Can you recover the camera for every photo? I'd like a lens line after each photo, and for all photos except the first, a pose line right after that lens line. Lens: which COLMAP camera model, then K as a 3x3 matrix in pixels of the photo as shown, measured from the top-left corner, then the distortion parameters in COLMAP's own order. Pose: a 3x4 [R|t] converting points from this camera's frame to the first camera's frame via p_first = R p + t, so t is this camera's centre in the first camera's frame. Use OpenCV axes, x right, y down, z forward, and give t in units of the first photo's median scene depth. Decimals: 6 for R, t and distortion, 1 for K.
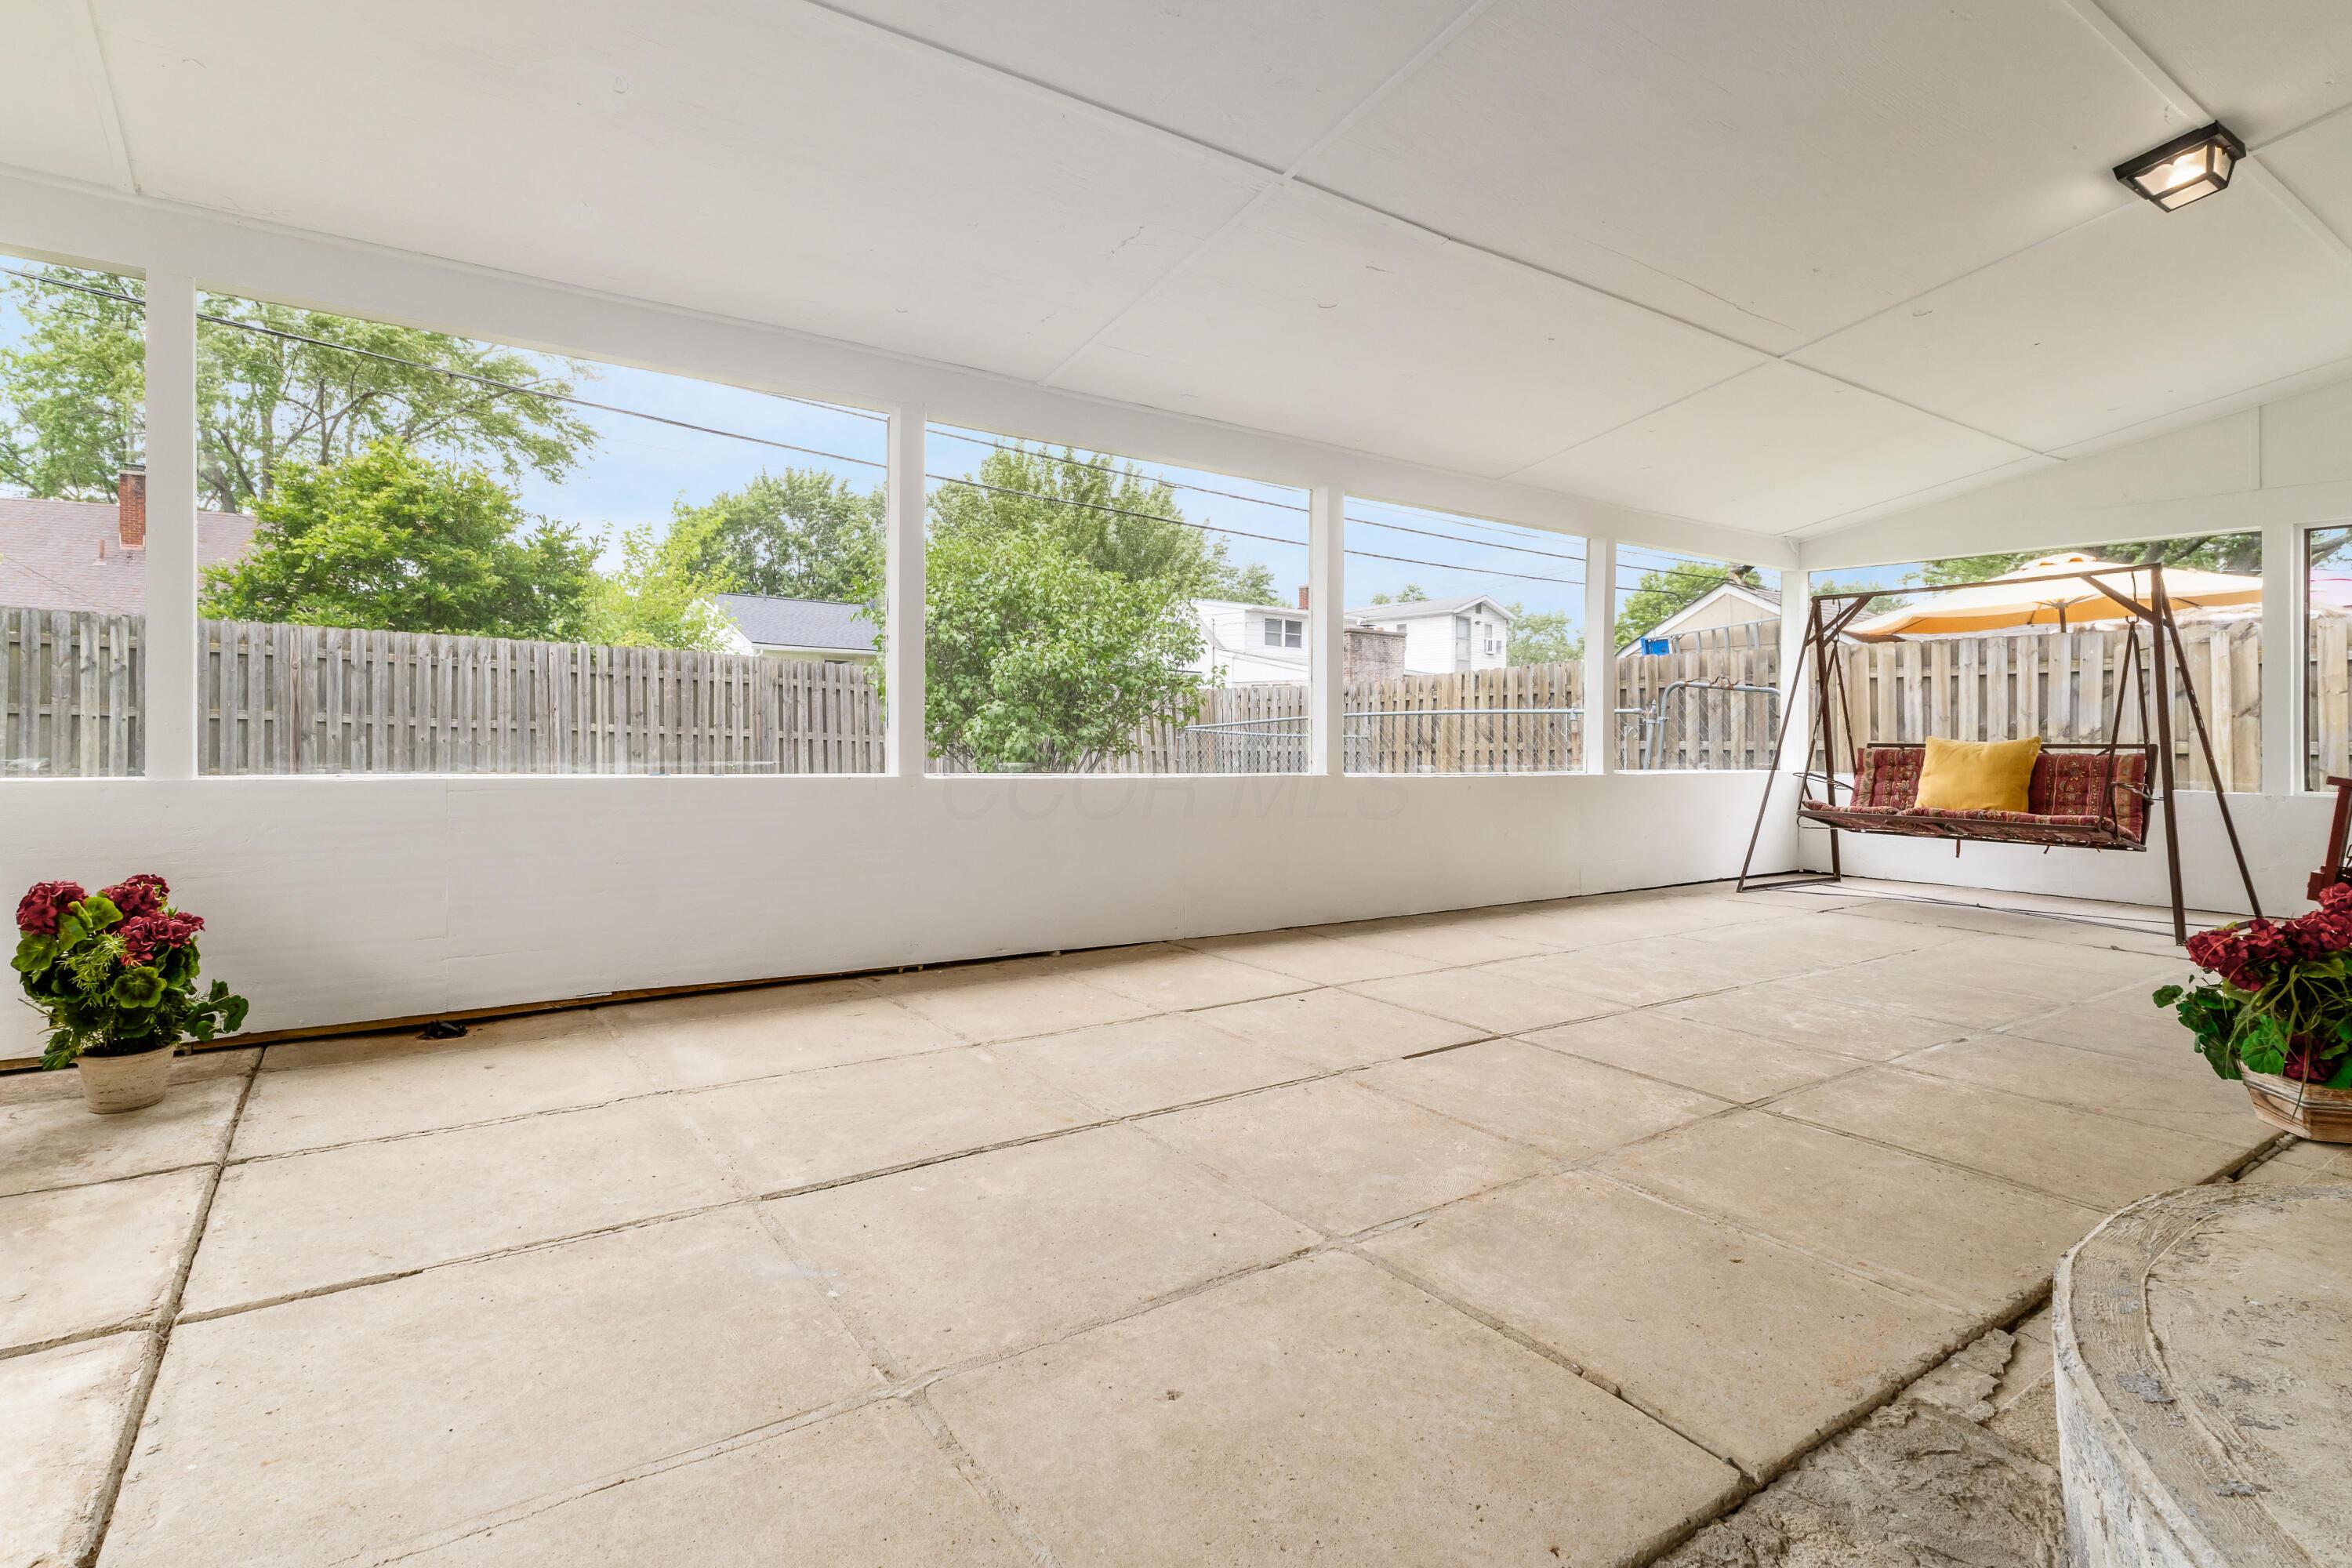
lens RADIAL K [[1129.6, 0, 1090.9], [0, 1129.6, 781.9], [0, 0, 1]] dist [0.002601, 0.000431]
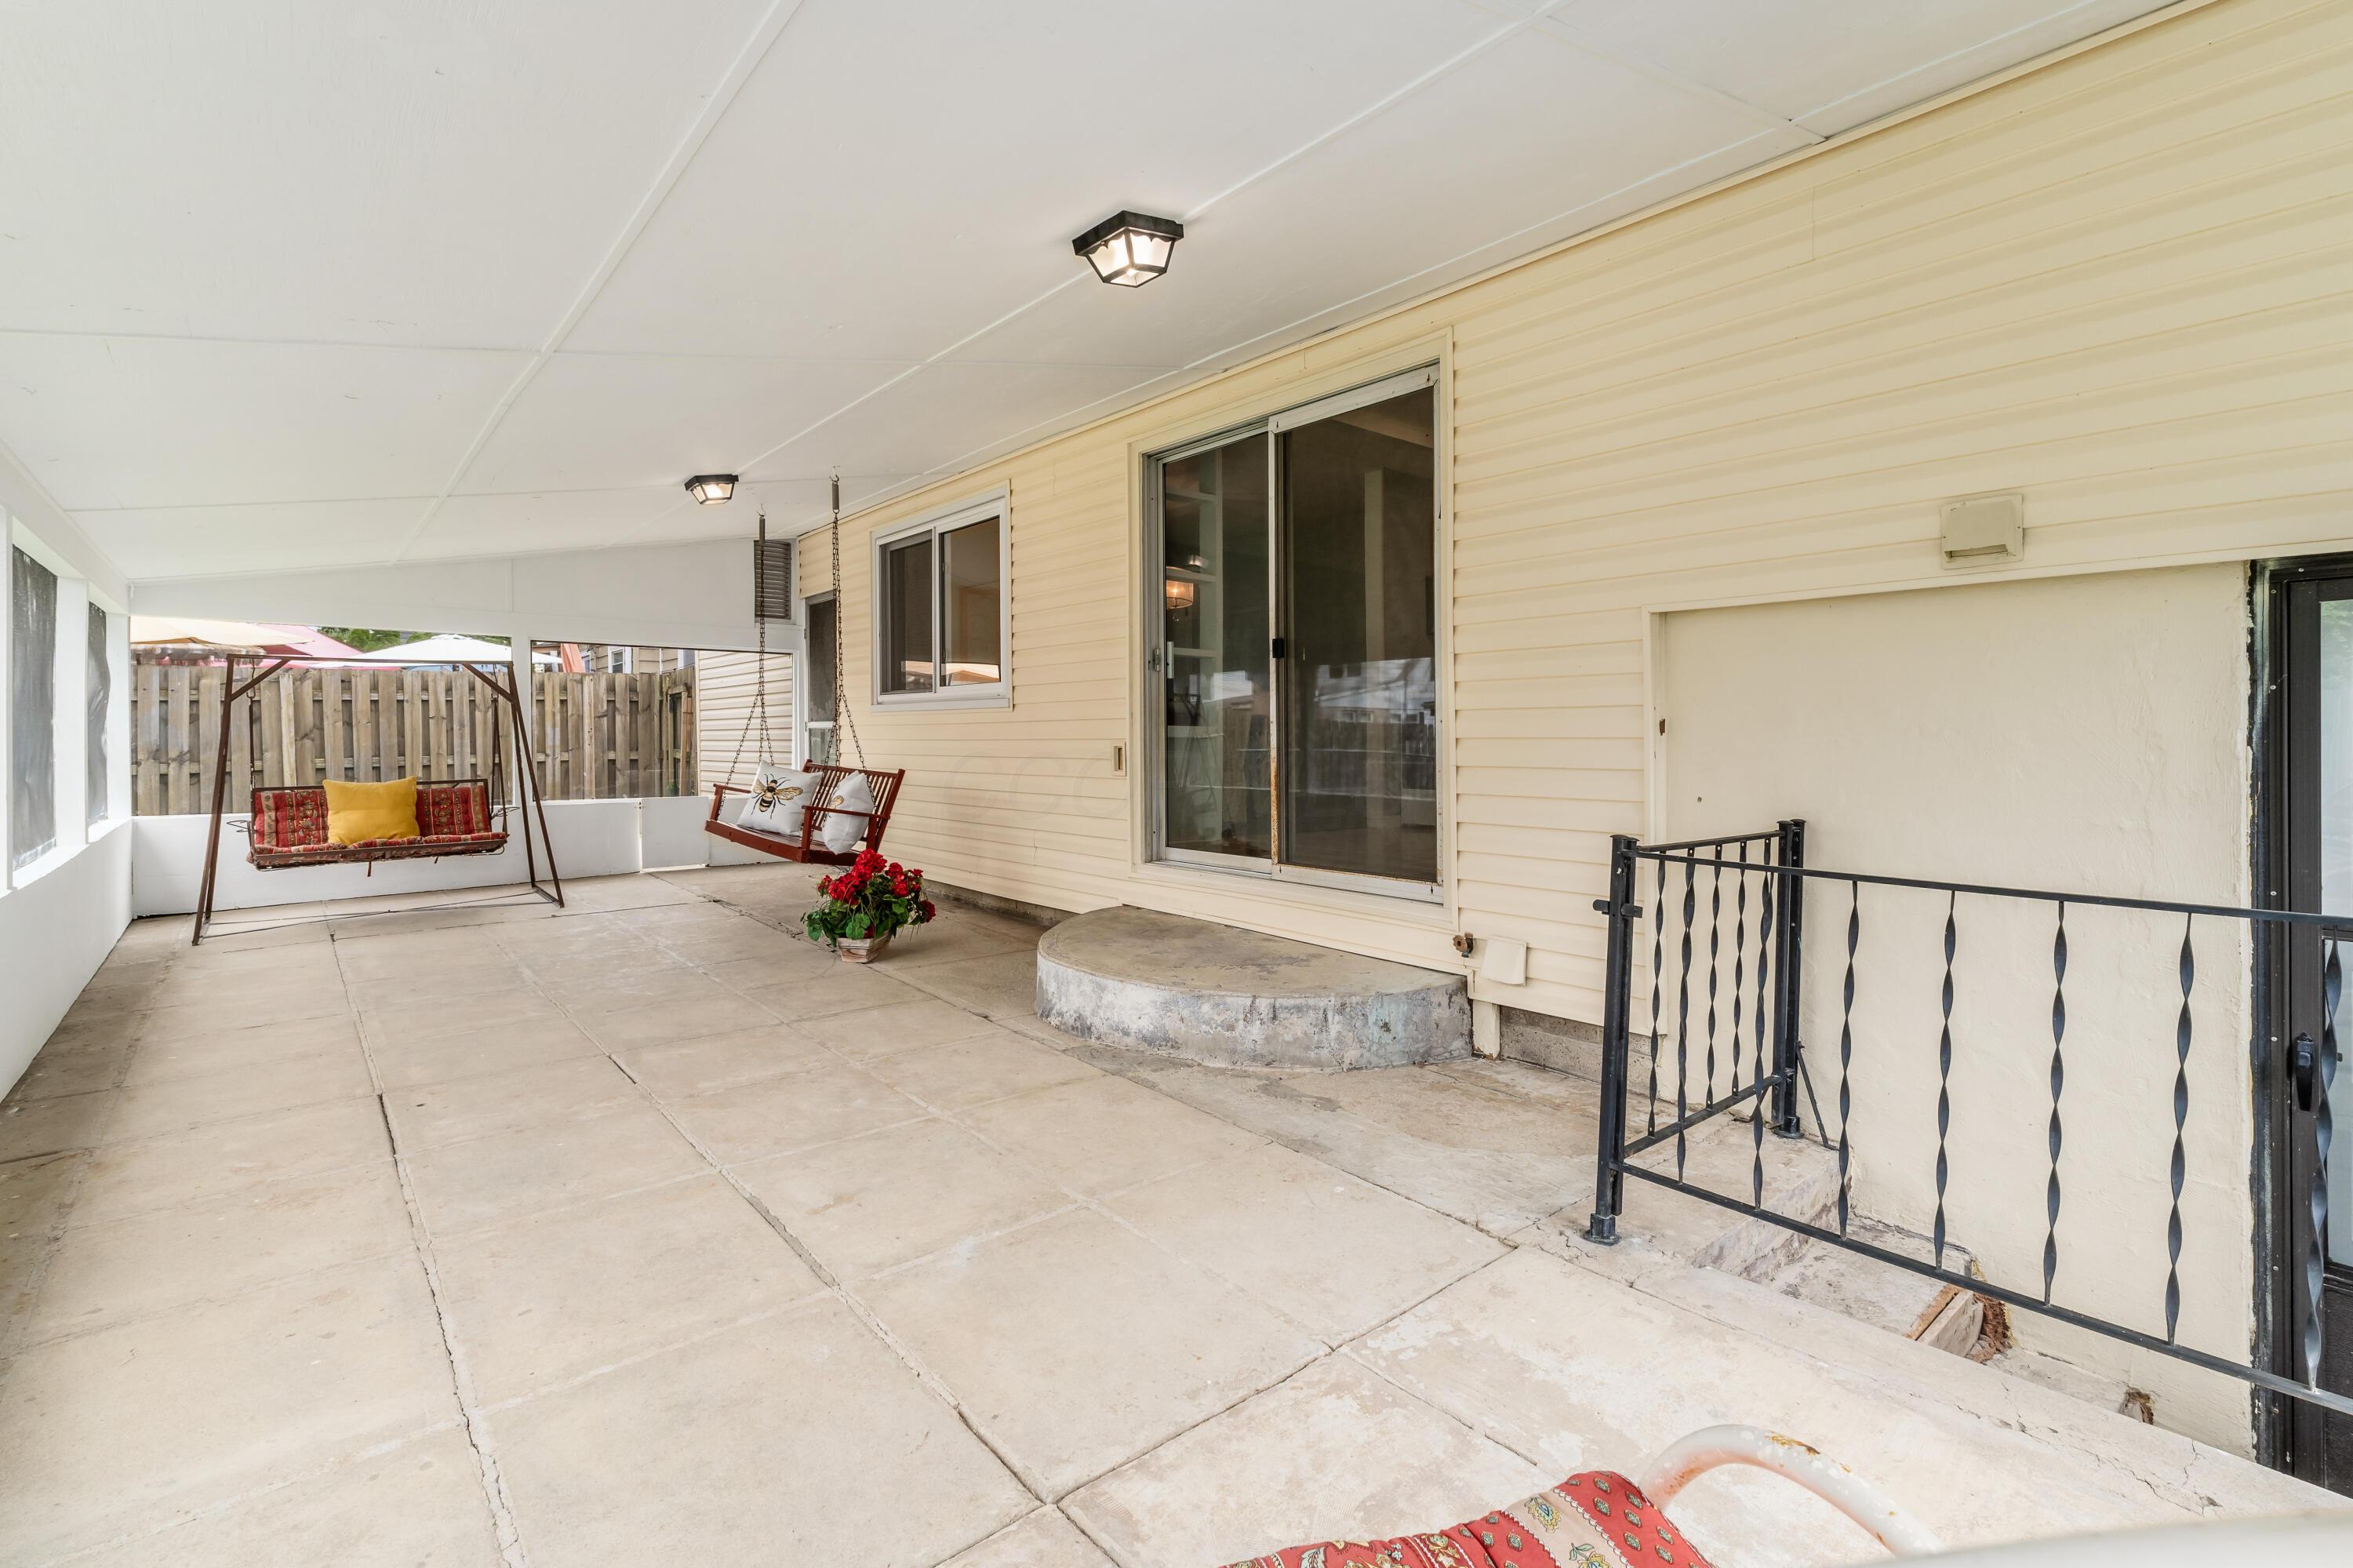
lens RADIAL K [[1041.6, 0, 1176.5], [0, 1041.6, 784.0], [0, 0, 1]] dist [0.008038, -0.000029]
pose [[-0.124849, -0.064839, 0.990055, -0.229934], [0.045371, 0.996445, 0.070979, -0.036598], [-0.991138, 0.053781, -0.121463, 0.122787]]
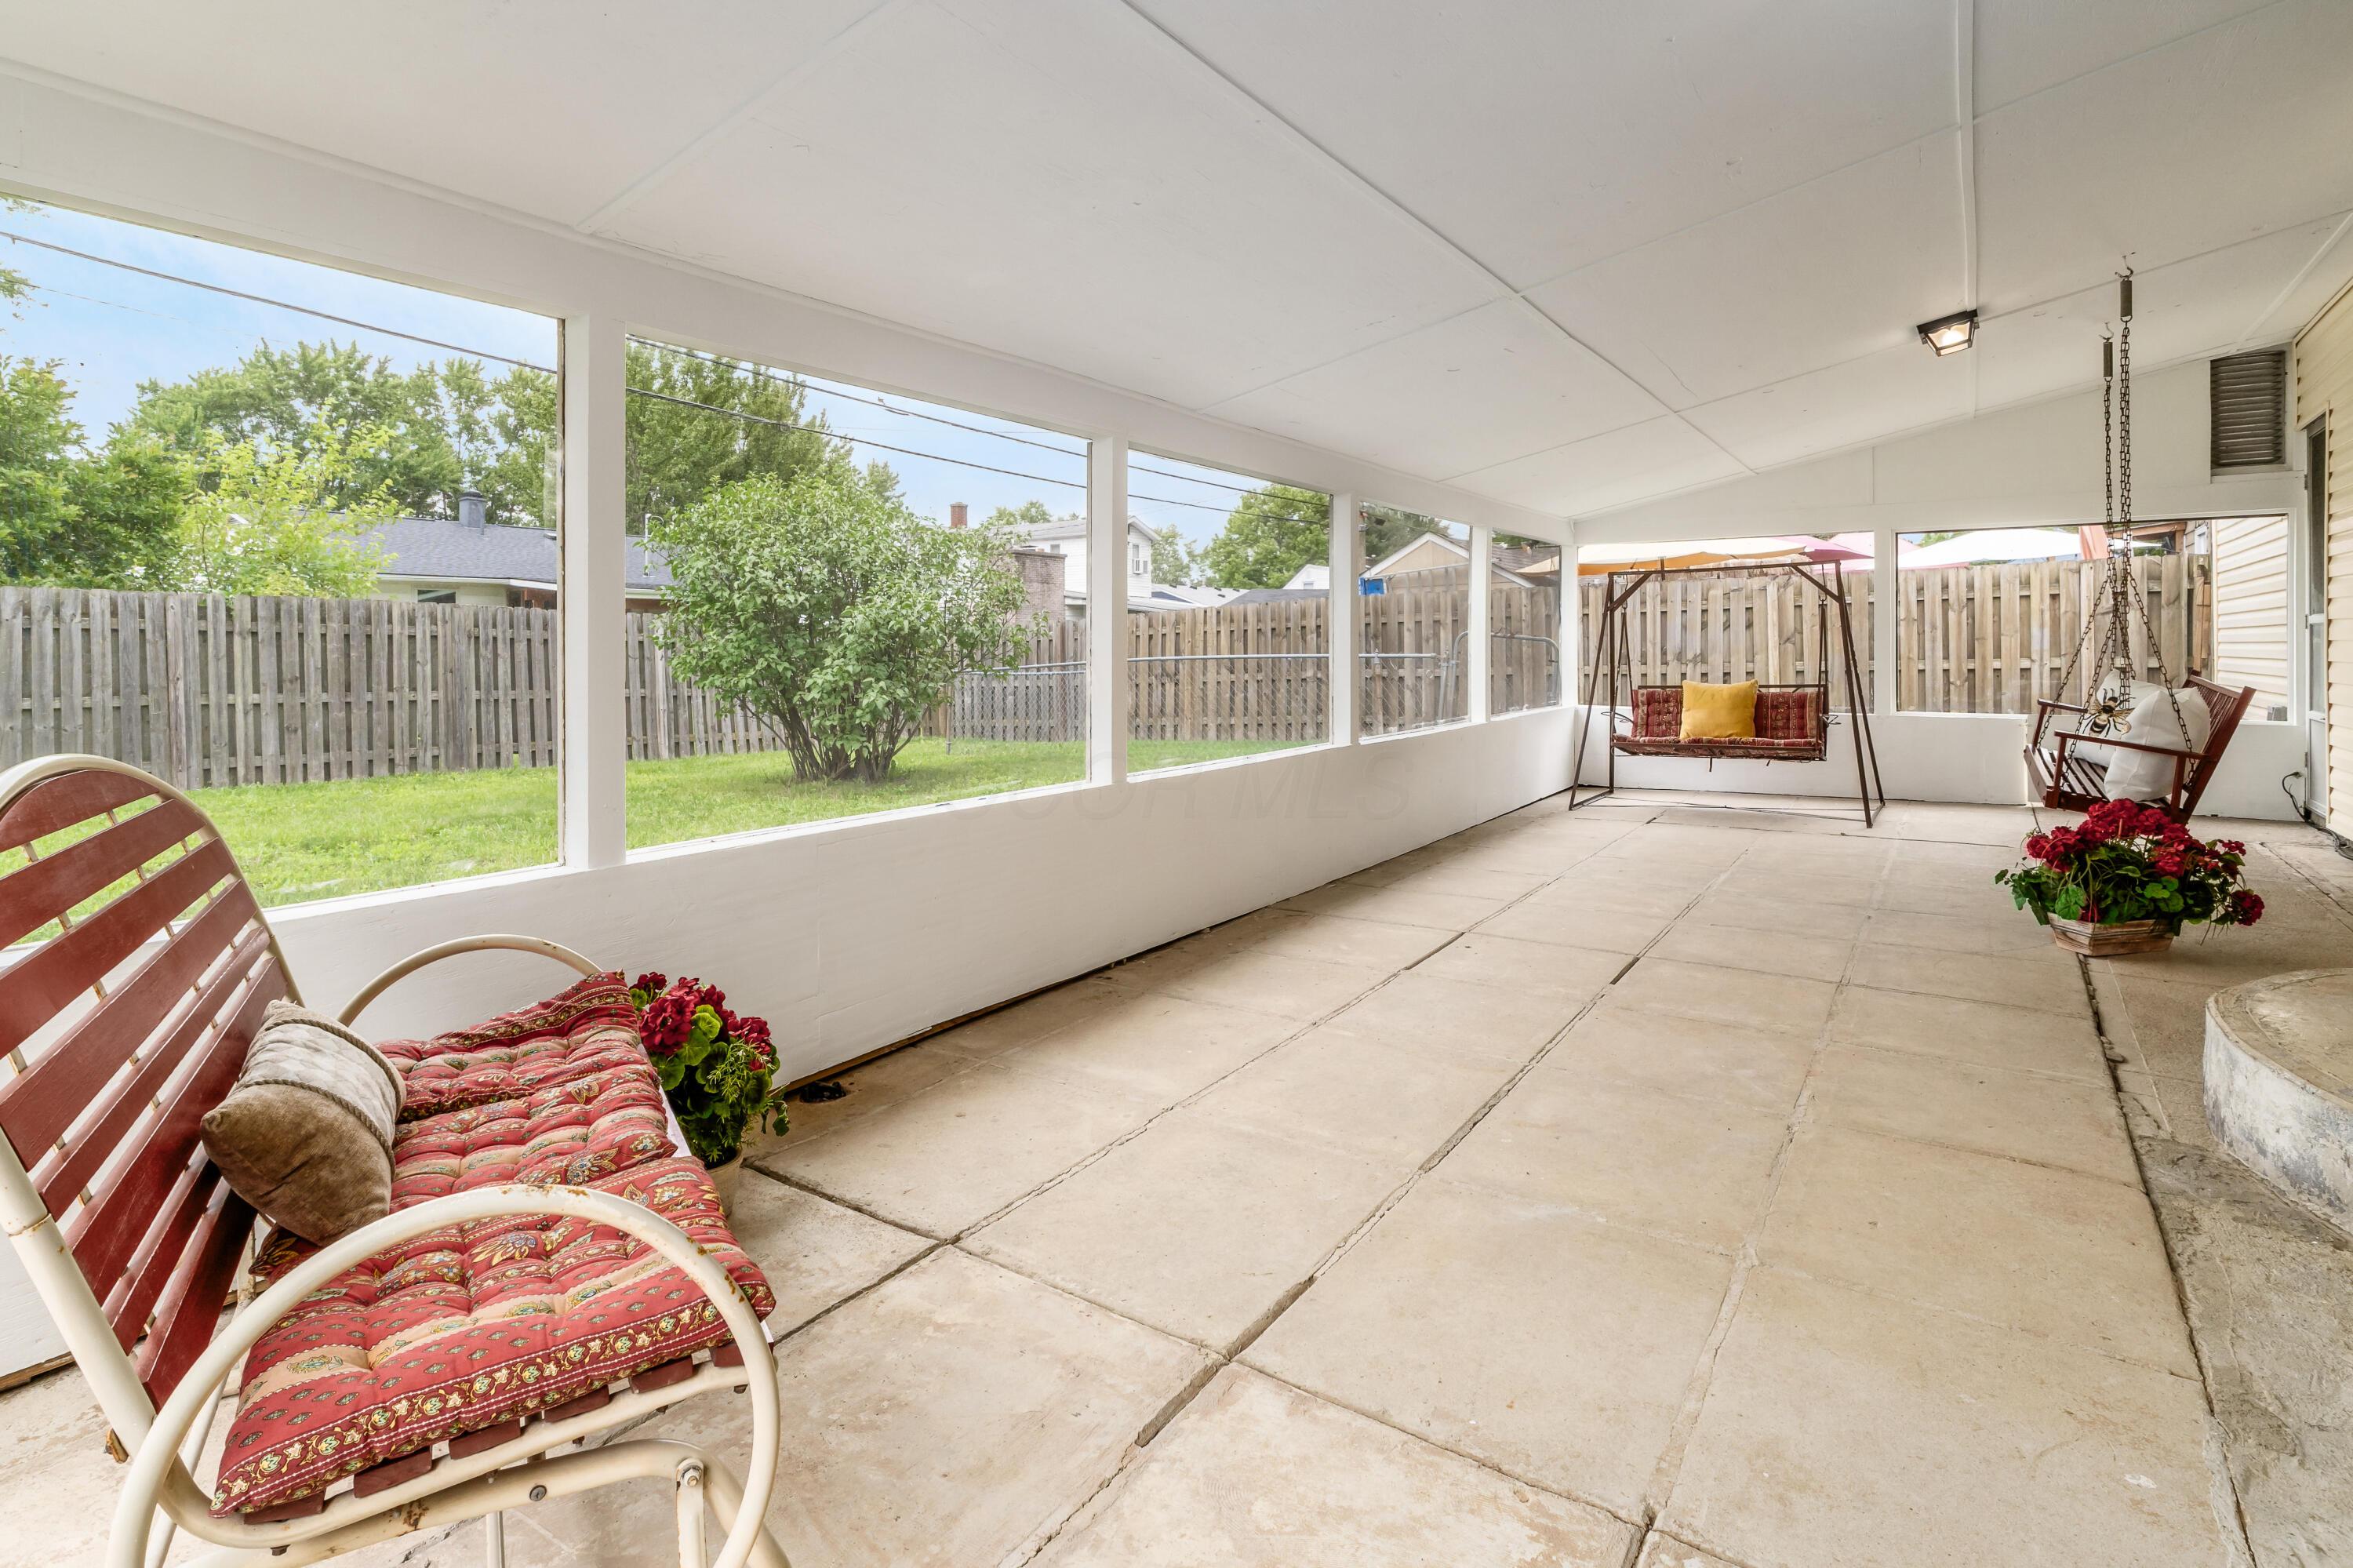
lens RADIAL K [[1185.5, 0, 1176.3], [0, 1185.5, 712.5], [0, 0, 1]] dist [-0.010237, 0.000345]
pose [[0.918168, -0.048511, 0.393211, -0.168812], [0.044128, 0.998822, 0.020185, -0.028086], [-0.393727, -0.001181, 0.919227, -0.013558]]
